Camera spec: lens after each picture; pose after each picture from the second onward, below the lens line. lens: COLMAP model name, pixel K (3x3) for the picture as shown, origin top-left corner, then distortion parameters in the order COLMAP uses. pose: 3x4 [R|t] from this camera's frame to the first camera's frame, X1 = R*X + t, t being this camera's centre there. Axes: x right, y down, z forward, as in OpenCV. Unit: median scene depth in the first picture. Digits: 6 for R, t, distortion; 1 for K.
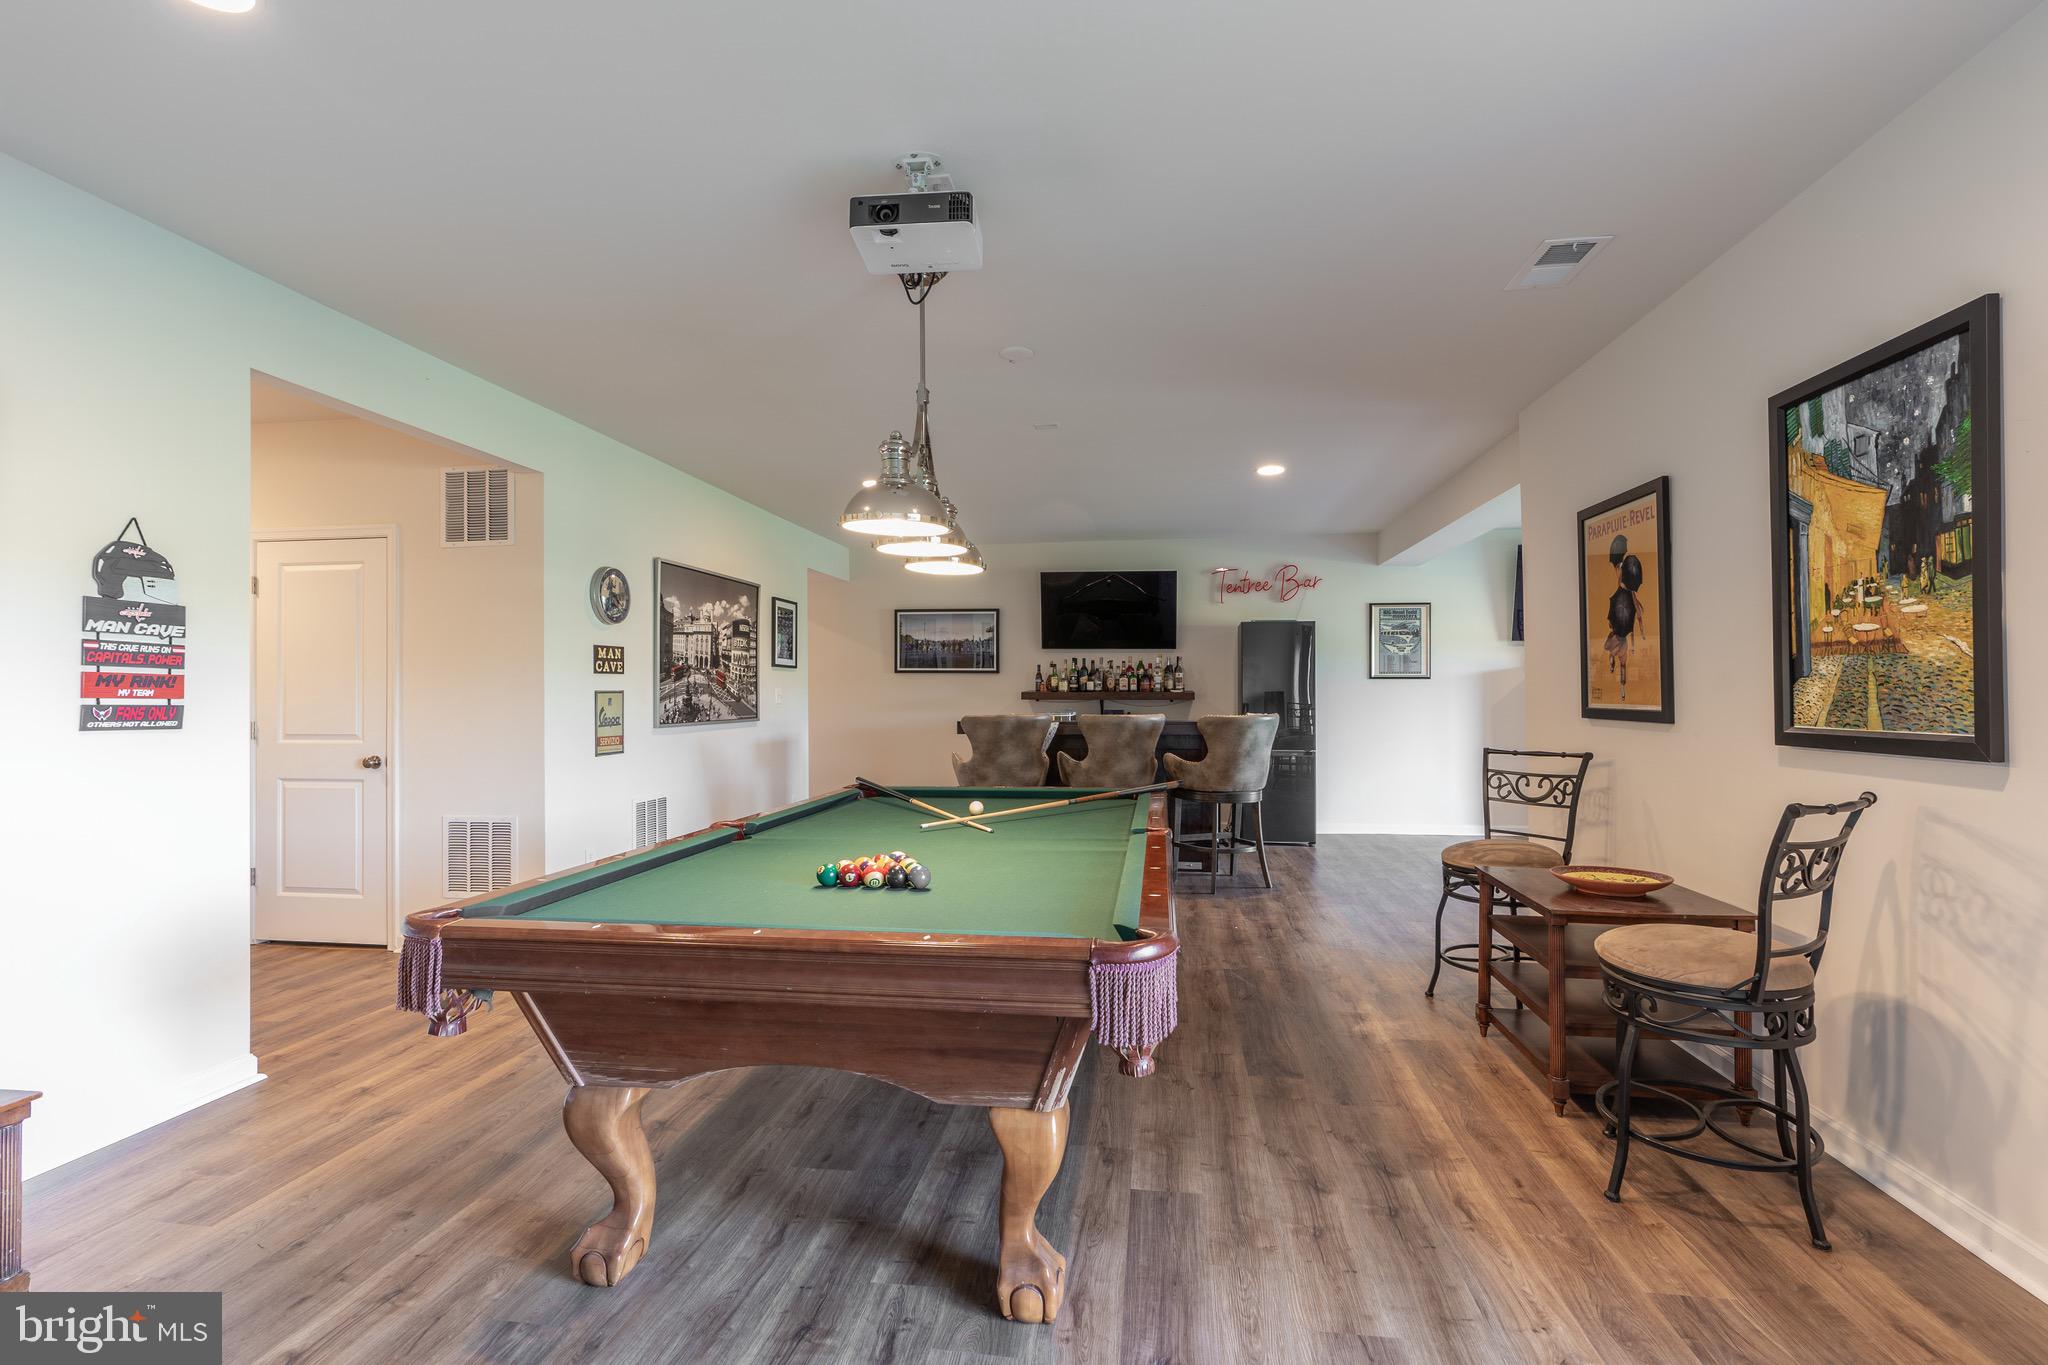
lens RADIAL K [[969.2, 0, 1024.8], [0, 969.2, 688.4], [0, 0, 1]] dist [-0.001134, -0.000092]
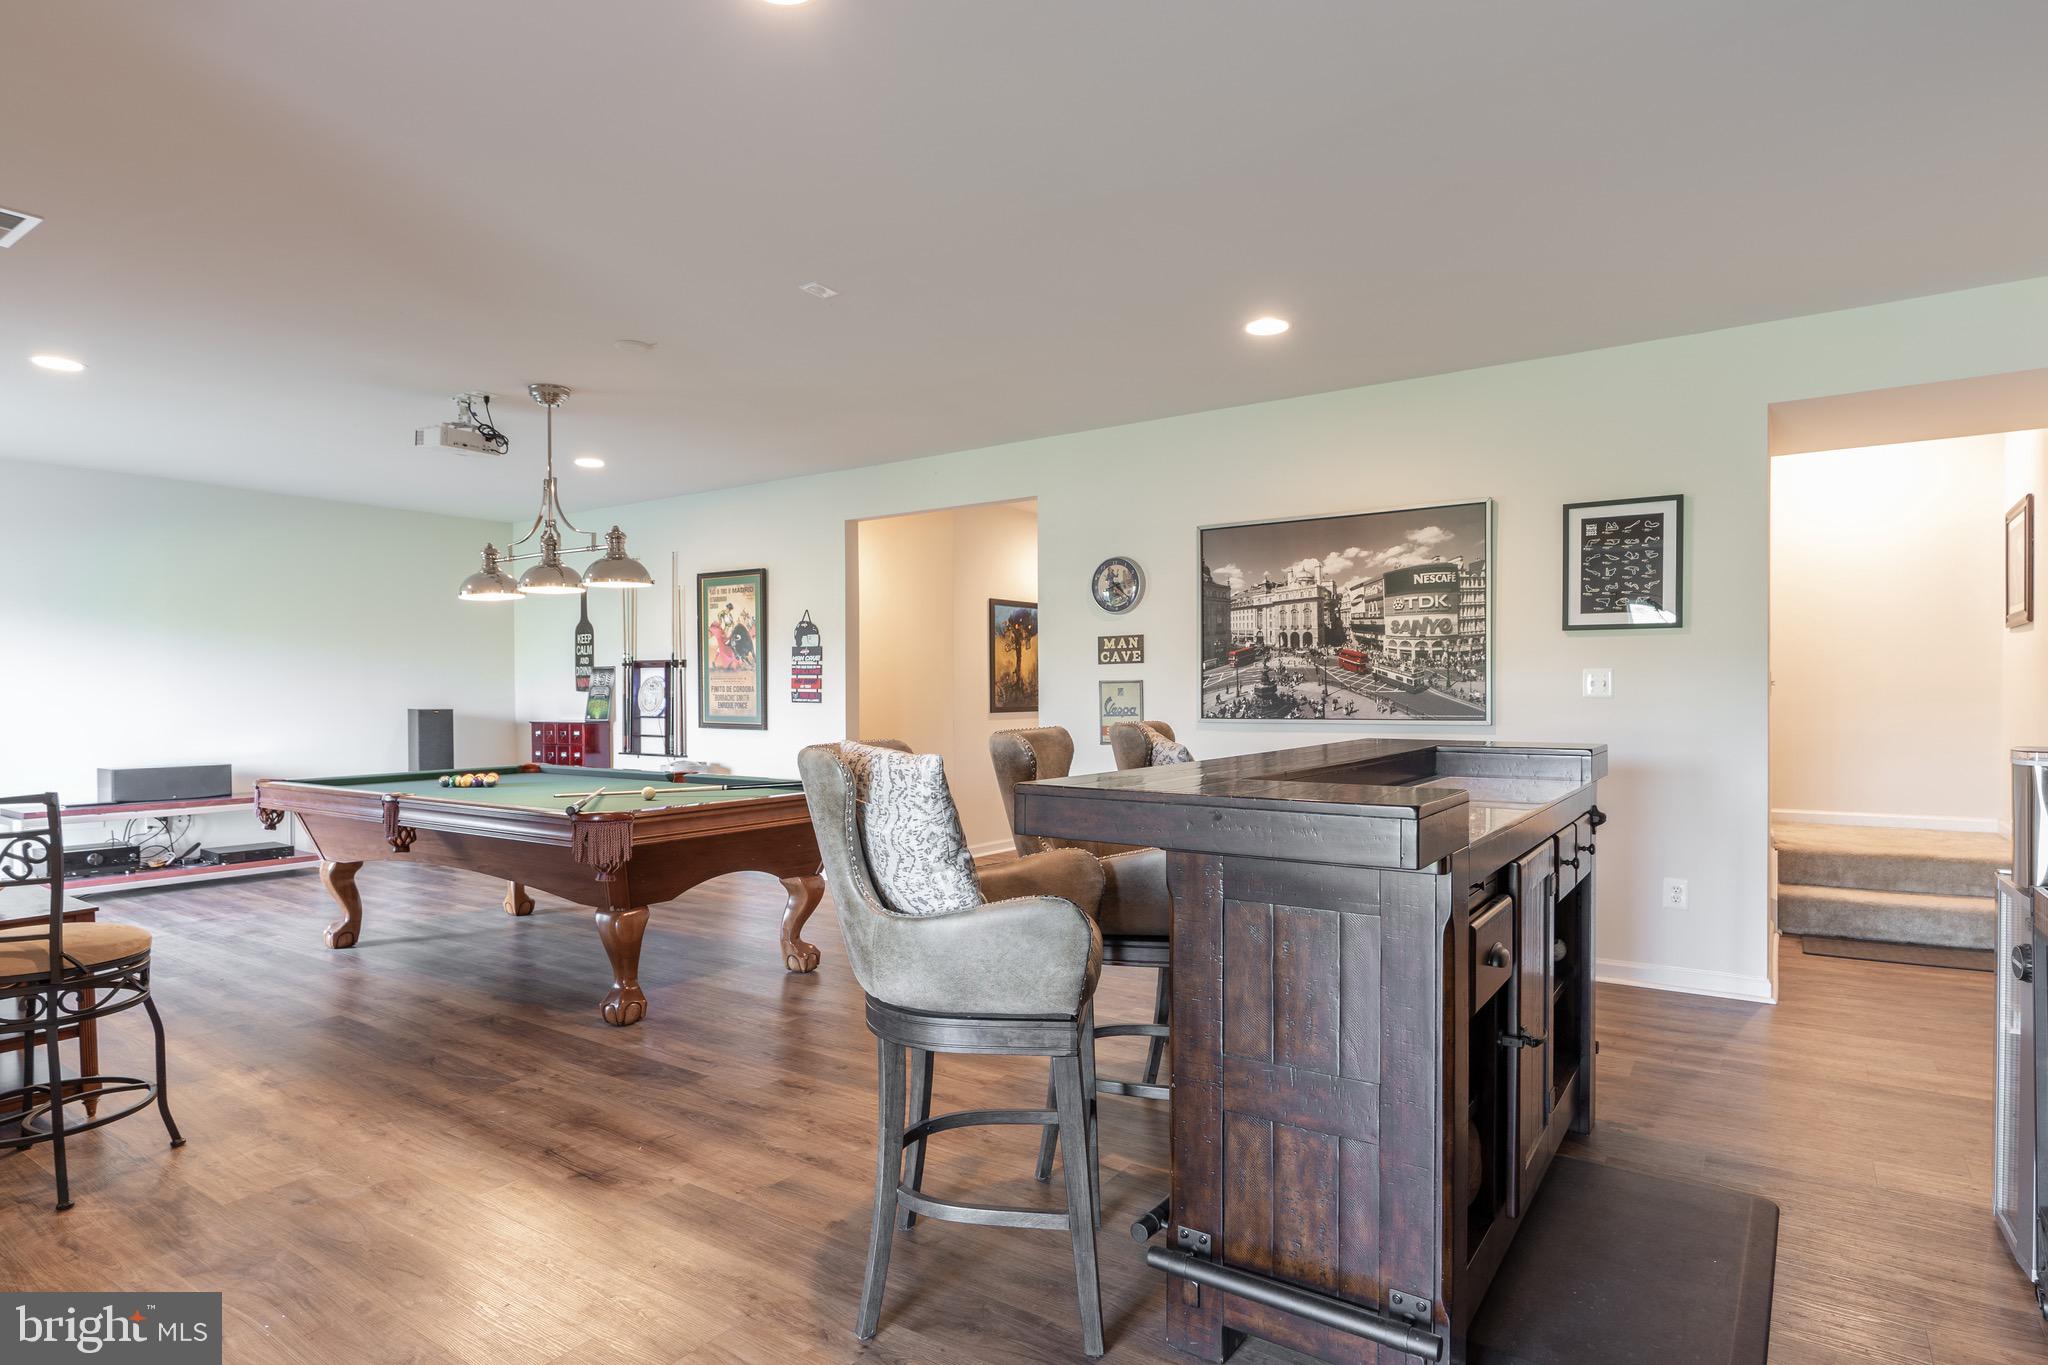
lens RADIAL K [[1123.6, 0, 1025.0], [0, 1123.6, 687.4], [0, 0, 1]] dist [-0.001433, -0.000802]
pose [[-0.459745, 0.005857, -0.888031, 0.929161], [0.014743, 0.999891, -0.001038, 0.013030], [0.887928, -0.013570, -0.459781, 2.087700]]
